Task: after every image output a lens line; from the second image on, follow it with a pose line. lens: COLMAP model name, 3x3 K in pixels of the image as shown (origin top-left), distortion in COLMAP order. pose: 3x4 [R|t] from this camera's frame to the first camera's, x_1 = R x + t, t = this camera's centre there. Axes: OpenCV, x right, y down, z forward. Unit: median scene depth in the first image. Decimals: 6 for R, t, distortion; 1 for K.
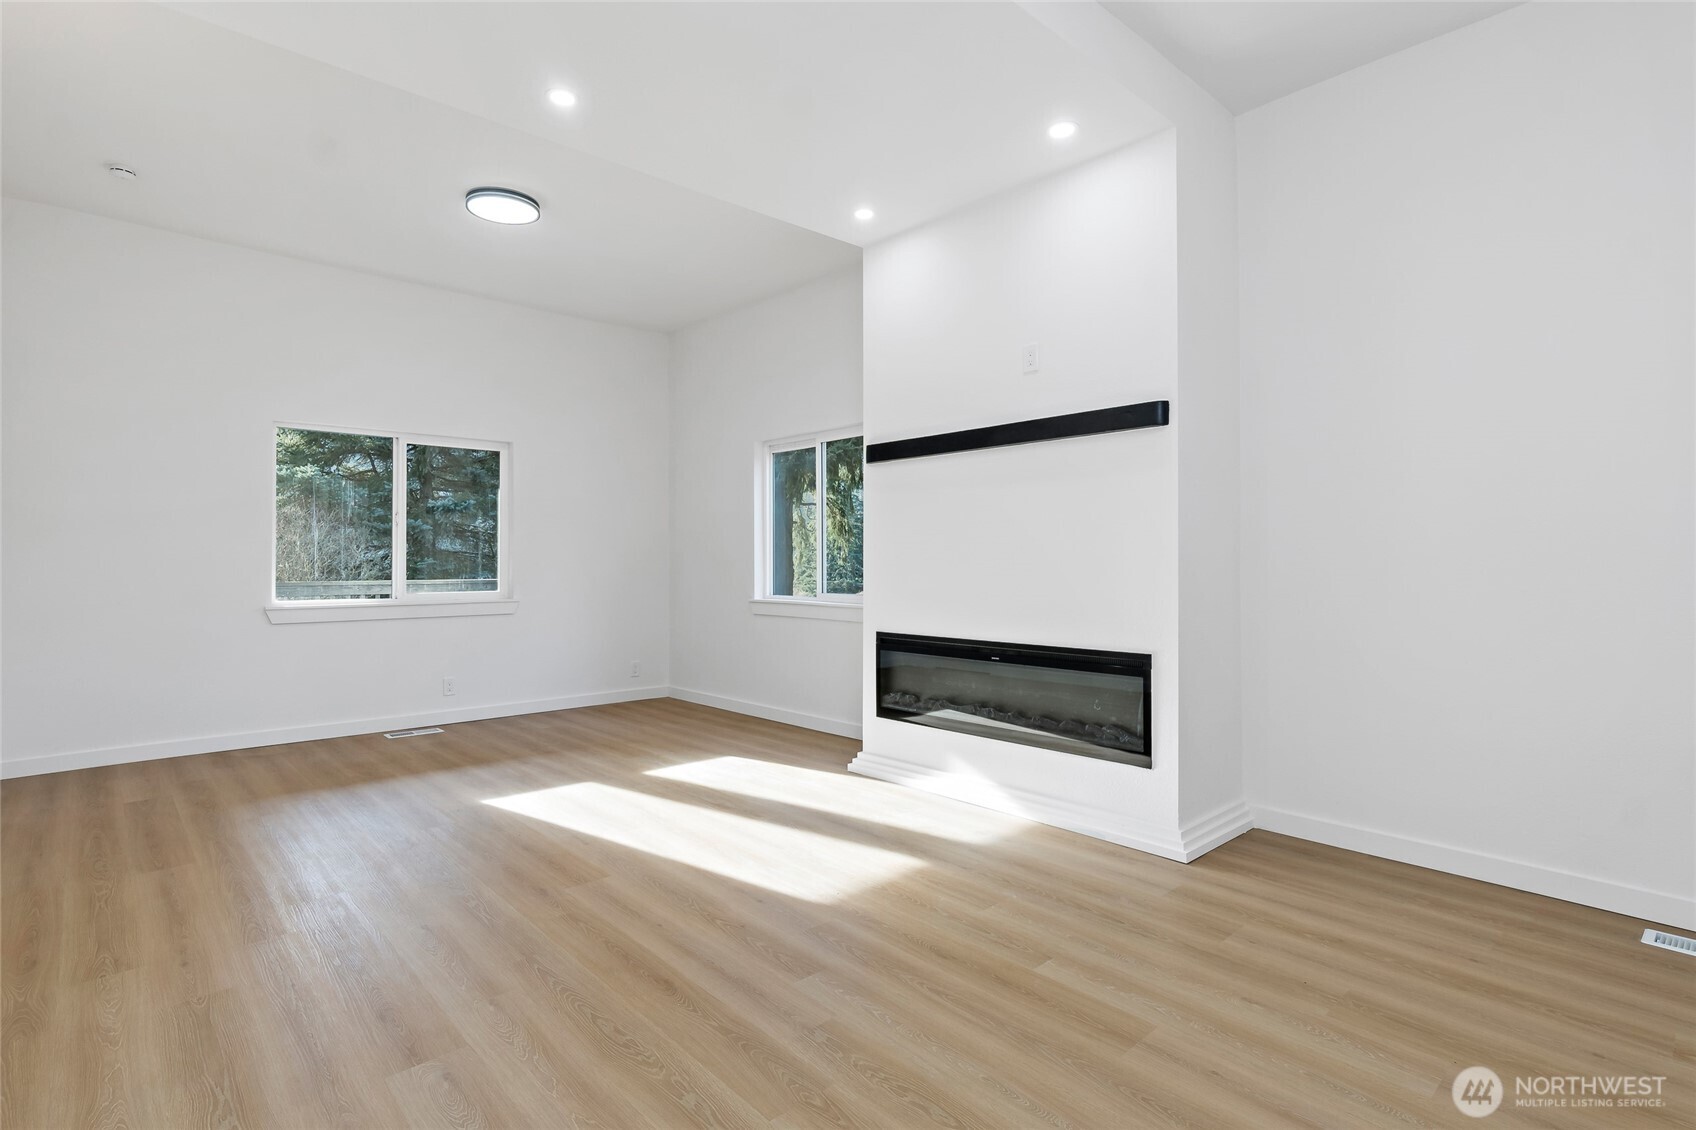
lens RADIAL K [[806.2, 0, 845.9], [0, 806.2, 567.1], [0, 0, 1]] dist [0.001462, 0.000070]
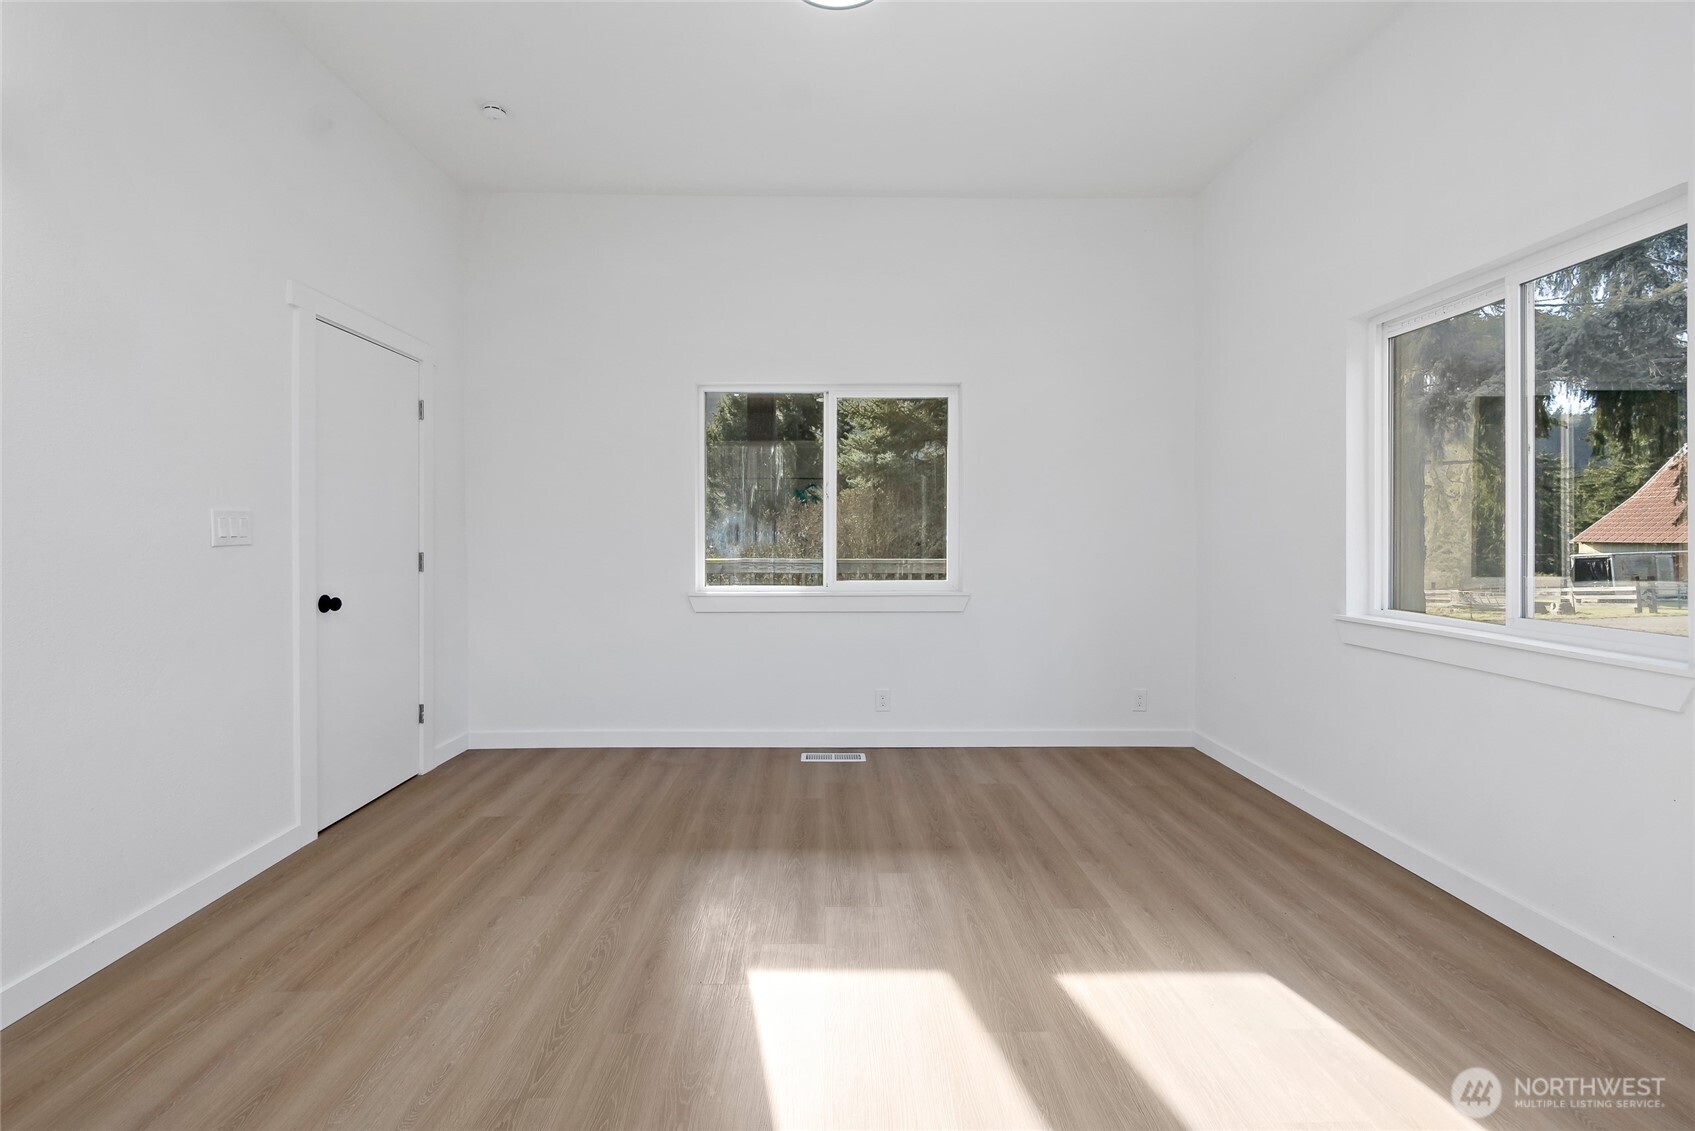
lens RADIAL K [[744.9, 0, 840.6], [0, 744.9, 536.8], [0, 0, 1]] dist [-0.003877, -0.000397]
pose [[0.745187, 0.002597, -0.666851, -0.034230], [-0.005189, 0.999985, -0.001904, -0.010166], [0.666836, 0.004879, 0.745189, 0.407228]]
